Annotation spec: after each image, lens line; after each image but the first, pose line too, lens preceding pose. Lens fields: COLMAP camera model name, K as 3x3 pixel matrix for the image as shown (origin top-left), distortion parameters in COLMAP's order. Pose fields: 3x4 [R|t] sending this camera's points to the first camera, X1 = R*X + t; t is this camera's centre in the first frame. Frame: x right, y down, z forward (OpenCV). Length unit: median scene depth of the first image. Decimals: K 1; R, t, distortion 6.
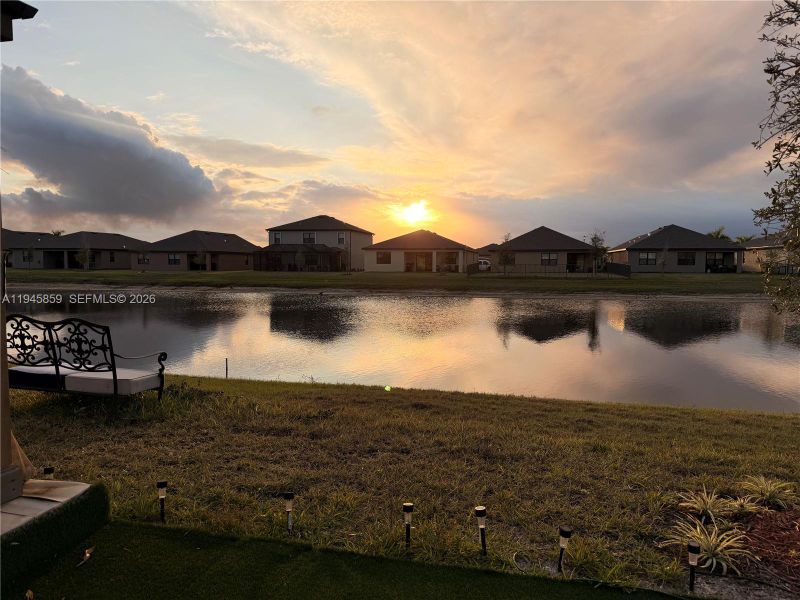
lens RADIAL K [[349.0, 0, 400.0], [0, 349.0, 300.0], [0, 0, 1]] dist [0.001714, -0.000107]
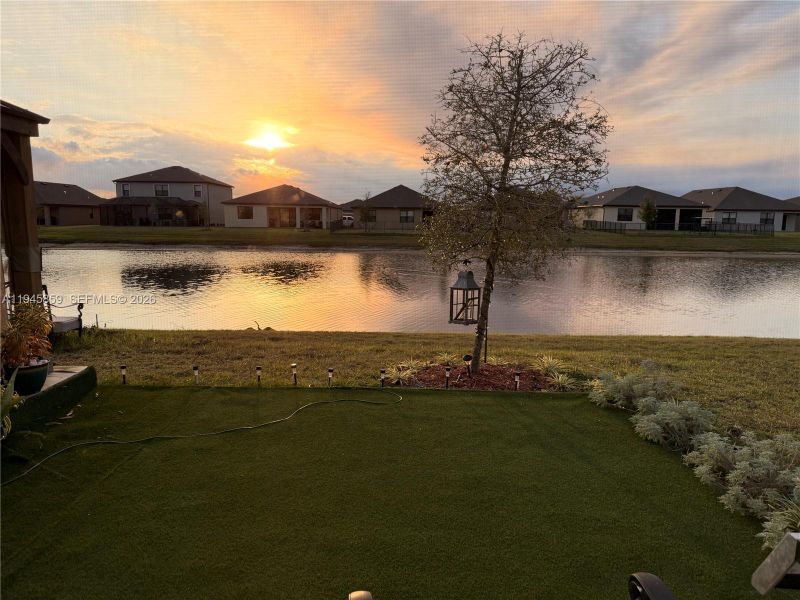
lens RADIAL K [[533.1, 0, 400.0], [0, 533.1, 300.0], [0, 0, 1]] dist [0.007380, -0.000781]
pose [[0.974793, -0.025026, 0.221705, 0.038006], [0.001114, 0.994223, 0.107329, -0.037334], [-0.223111, -0.104377, 0.969189, -0.568335]]
